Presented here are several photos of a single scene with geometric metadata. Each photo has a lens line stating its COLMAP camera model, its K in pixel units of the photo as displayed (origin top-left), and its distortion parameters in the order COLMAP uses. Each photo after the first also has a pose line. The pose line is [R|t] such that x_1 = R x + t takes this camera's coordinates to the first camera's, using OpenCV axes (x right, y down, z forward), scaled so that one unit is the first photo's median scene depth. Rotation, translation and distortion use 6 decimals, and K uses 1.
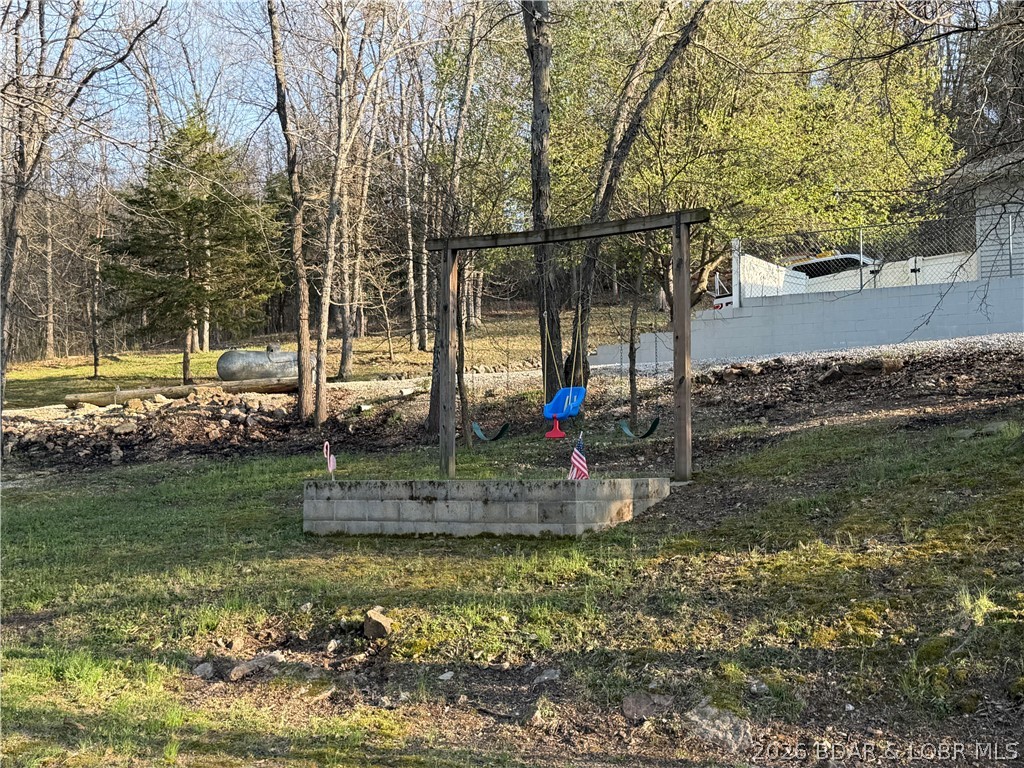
lens RADIAL K [[1307.2, 0, 512.0], [0, 1307.2, 384.0], [0, 0, 1]] dist [0.239495, -0.518229]
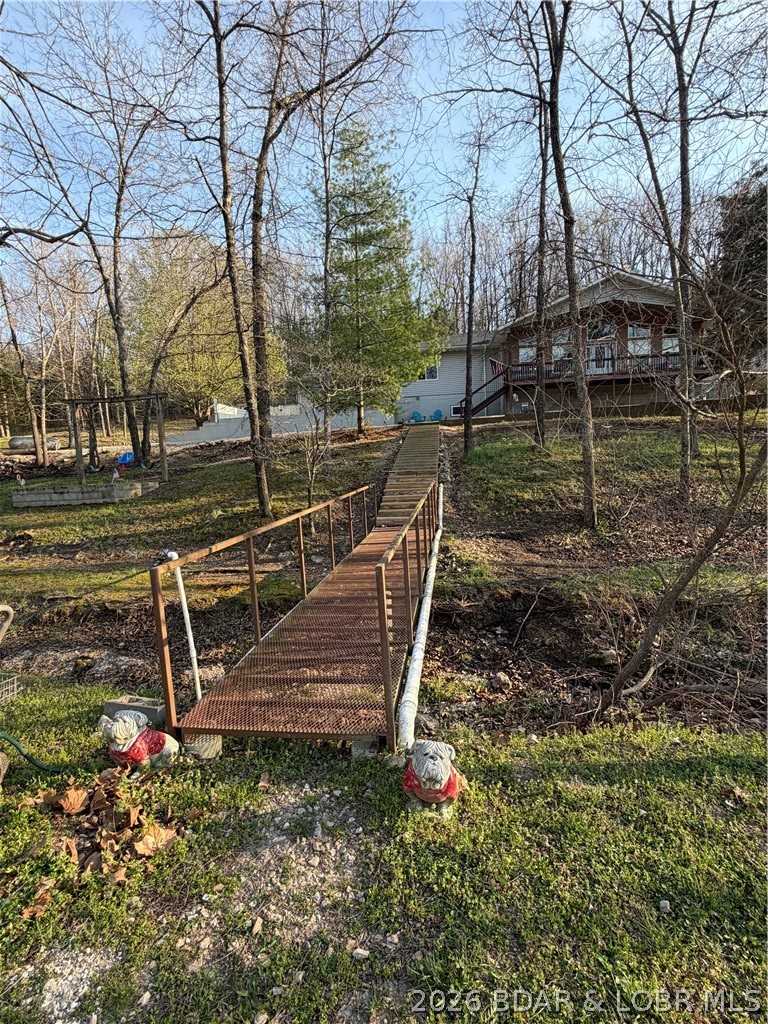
lens RADIAL K [[456.8, 0, 384.0], [0, 456.8, 512.0], [0, 0, 1]] dist [-0.000770, -0.000159]
pose [[0.911031, -0.071981, 0.406007, 0.168944], [0.012769, 0.989098, 0.146705, -0.009694], [-0.412141, -0.128469, 0.902018, -0.207730]]
